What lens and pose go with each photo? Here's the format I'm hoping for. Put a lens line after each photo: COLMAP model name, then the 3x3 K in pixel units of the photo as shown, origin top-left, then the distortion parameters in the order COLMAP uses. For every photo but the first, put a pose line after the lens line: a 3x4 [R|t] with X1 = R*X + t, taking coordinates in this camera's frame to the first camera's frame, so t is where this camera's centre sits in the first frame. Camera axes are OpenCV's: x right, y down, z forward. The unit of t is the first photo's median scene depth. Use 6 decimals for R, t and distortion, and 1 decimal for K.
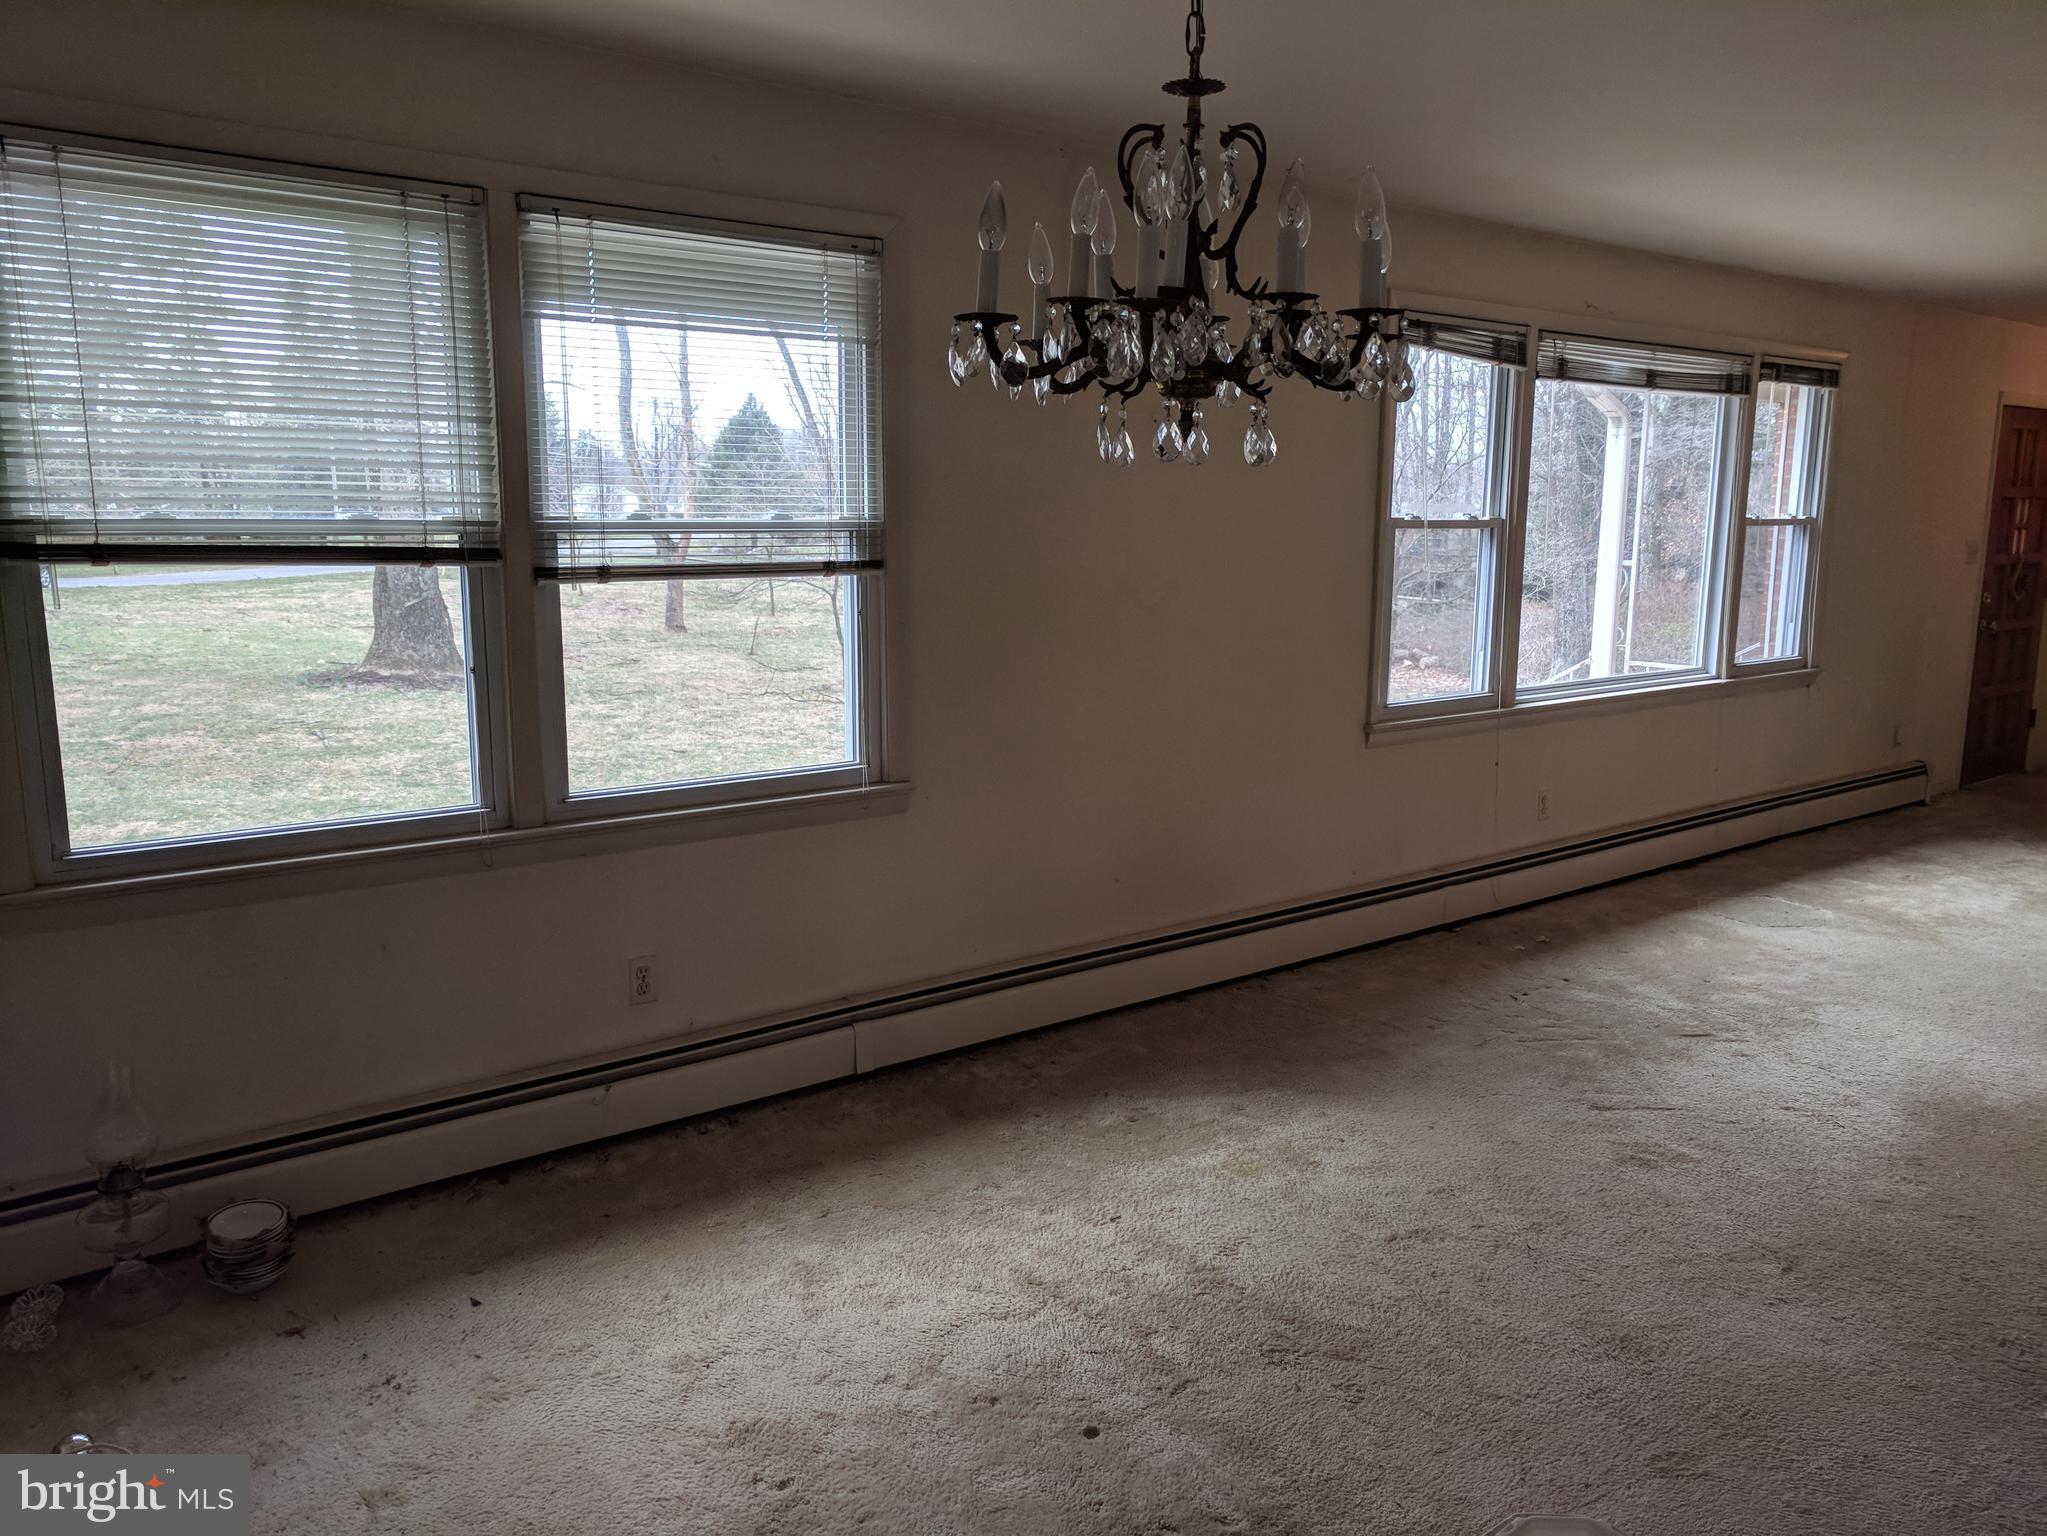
lens RADIAL K [[1568.3, 0, 1023.5], [0, 1568.3, 768.0], [0, 0, 1]] dist [0.004160, 0.012607]
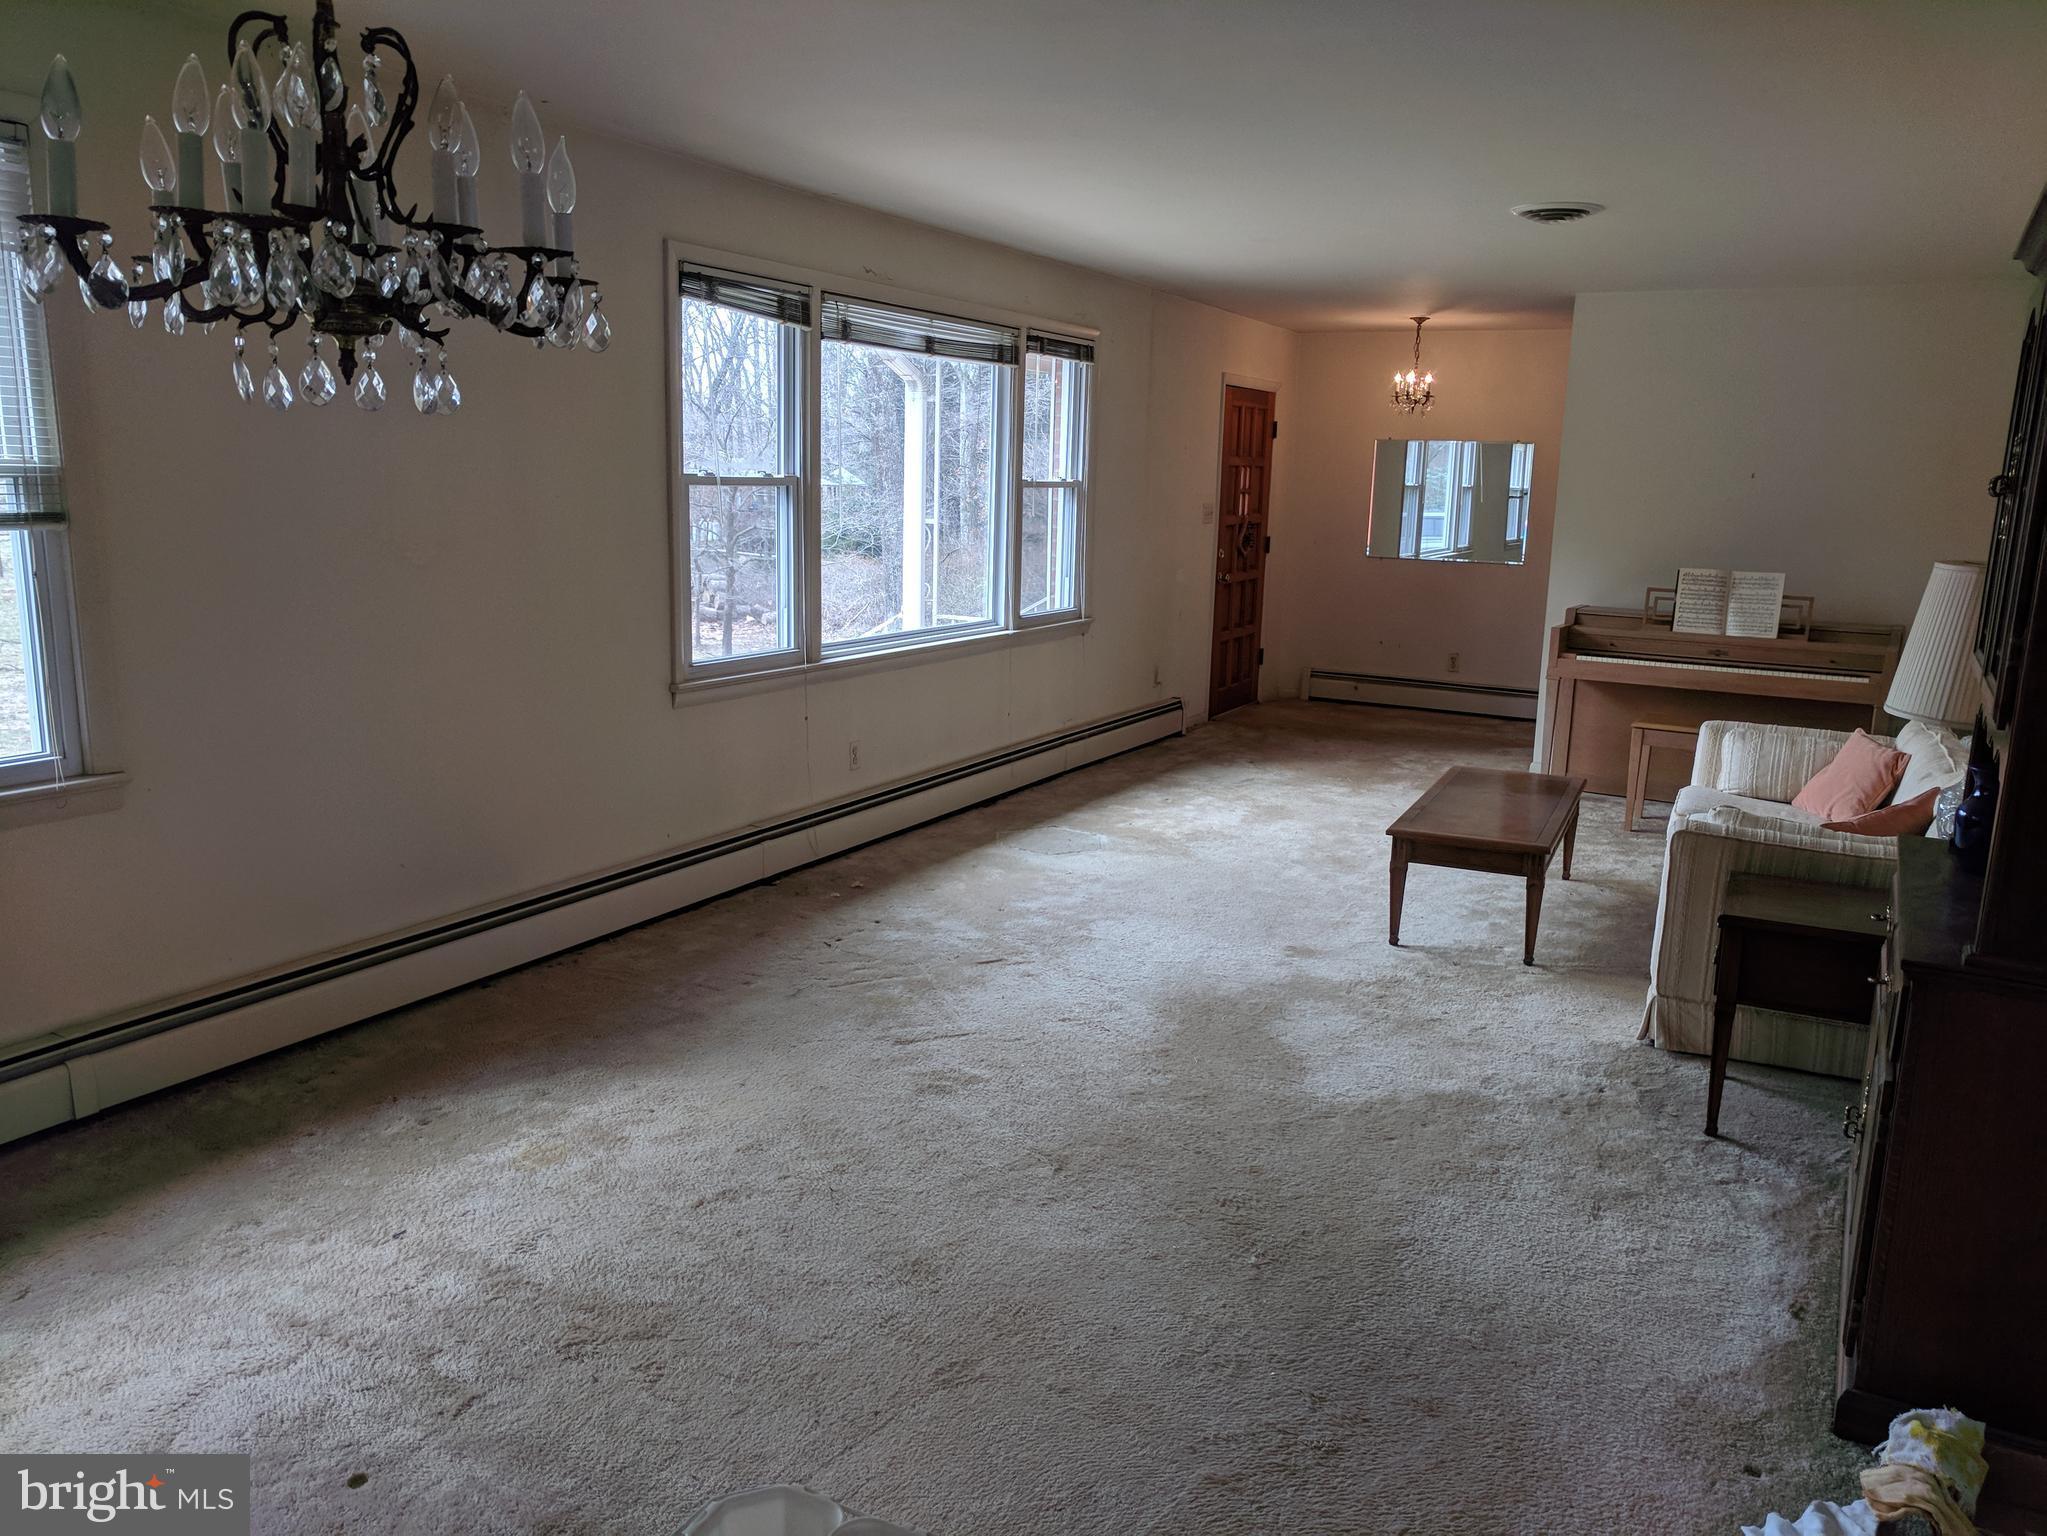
lens RADIAL K [[1562.5, 0, 1035.8], [0, 1562.5, 765.0], [0, 0, 1]] dist [0.029327, -0.001475]
pose [[0.914456, -0.059334, 0.400313, 0.039422], [0.048896, 0.998146, 0.036247, -0.002156], [-0.401721, -0.013573, 0.915662, 0.008311]]
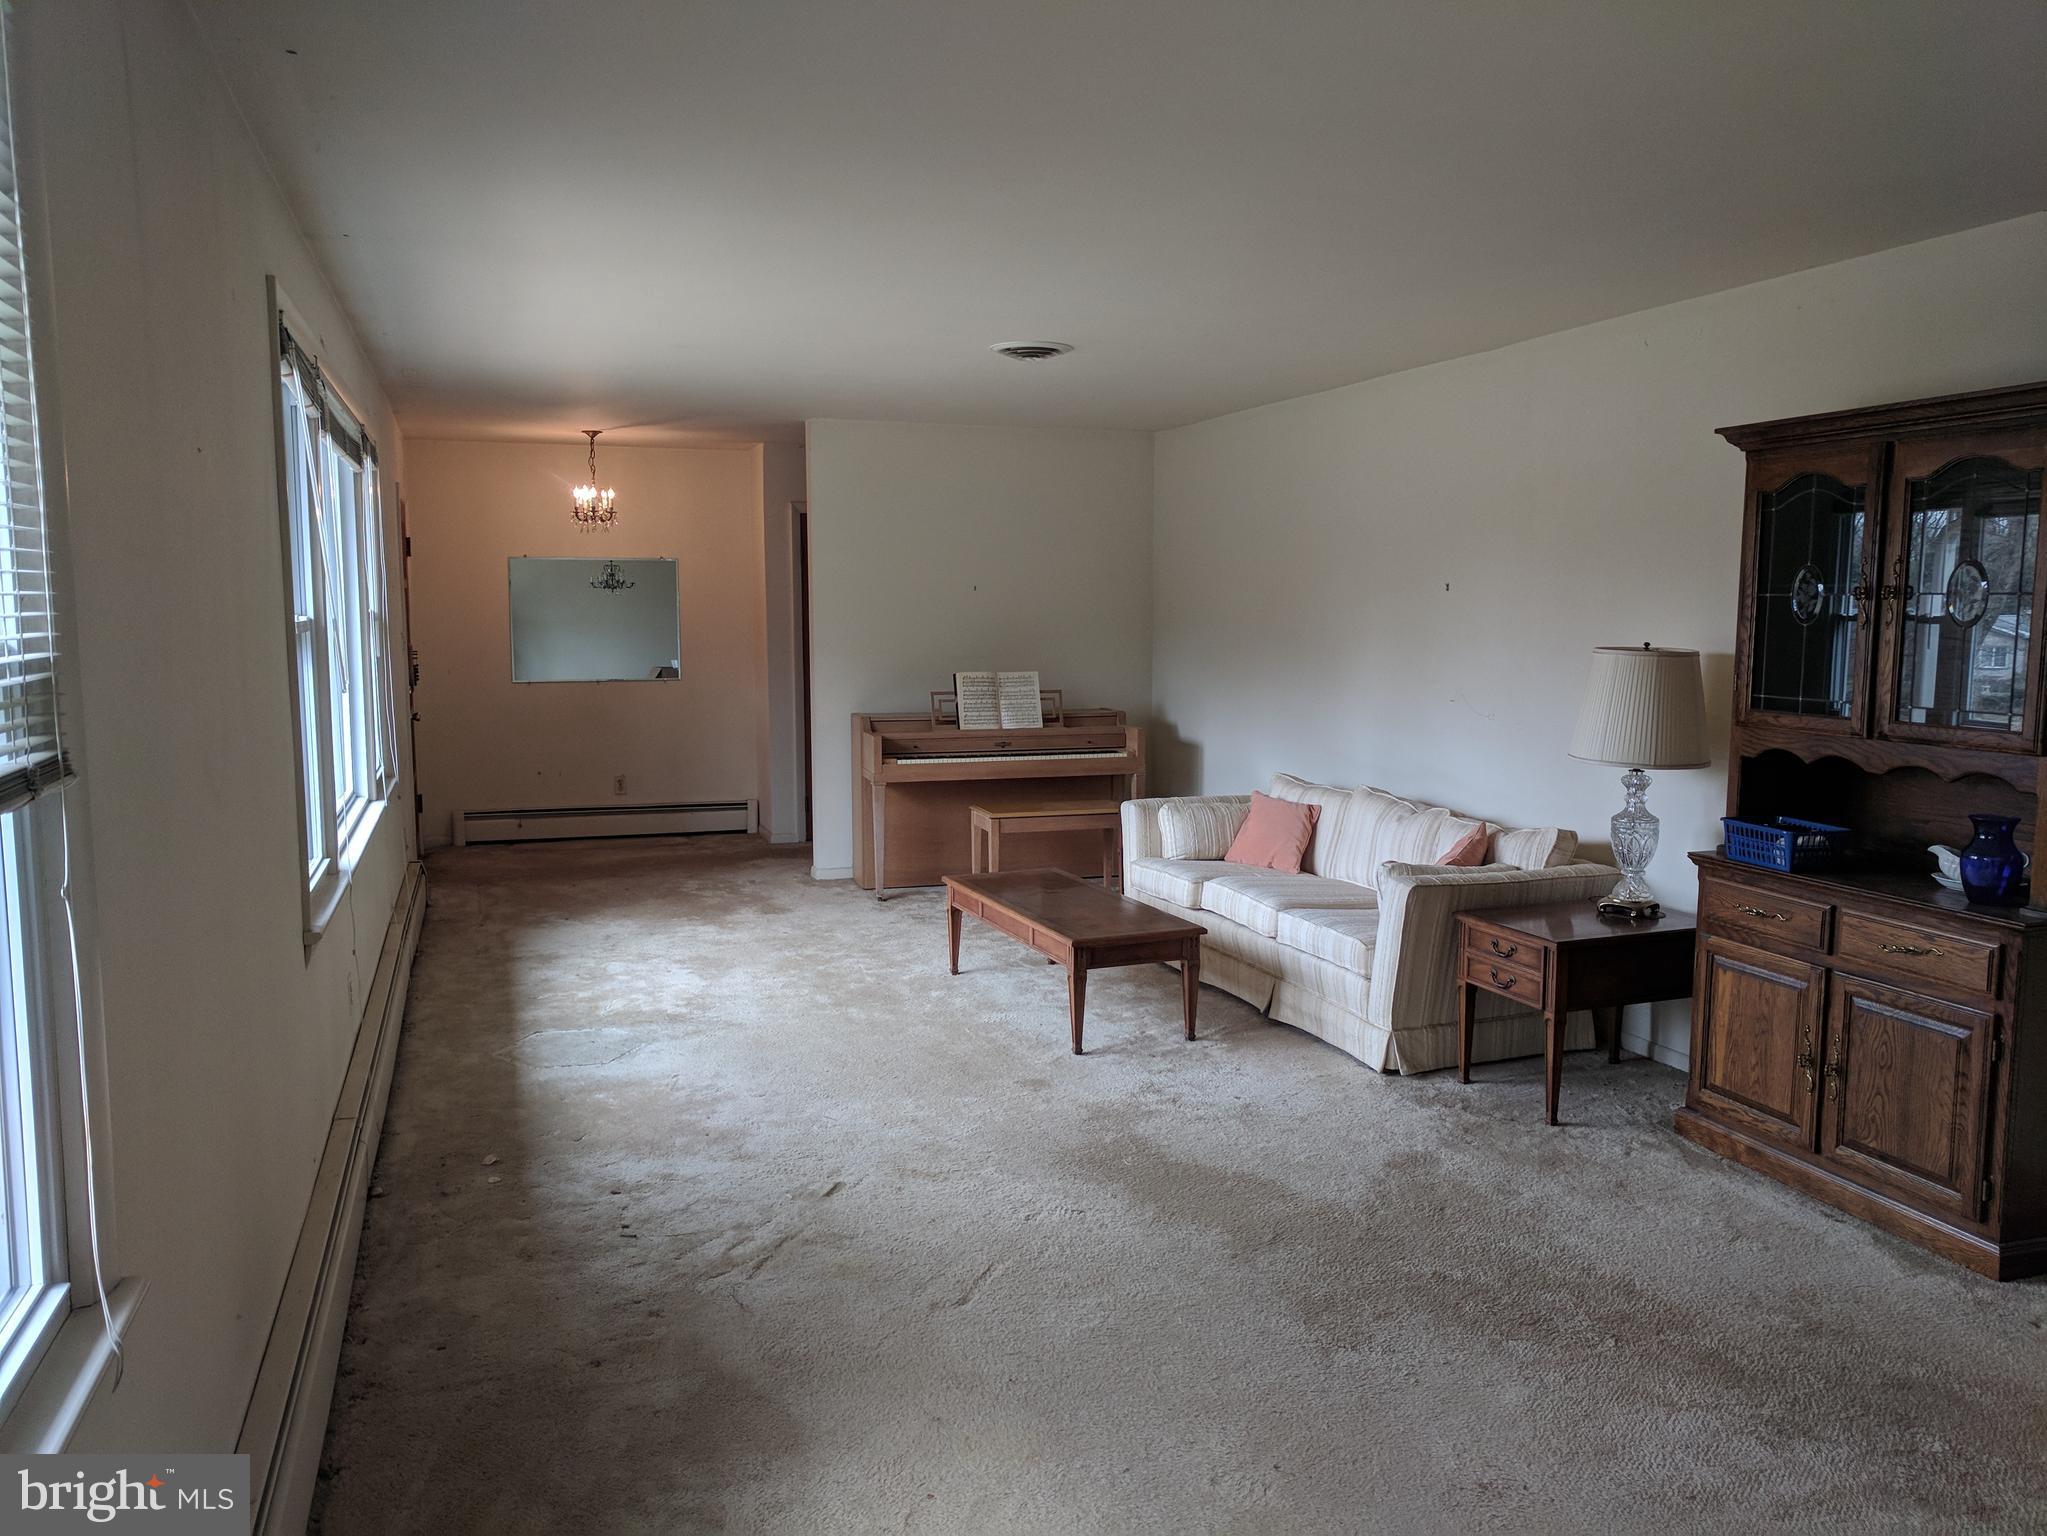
lens RADIAL K [[1556.0, 0, 1023.5], [0, 1556.0, 768.0], [0, 0, 1]] dist [0.057565, -0.102079]
pose [[0.320458, -0.112660, 0.940539, -0.379839], [0.163146, 0.984629, 0.062355, -0.113308], [-0.933108, 0.133463, 0.333912, 0.629054]]
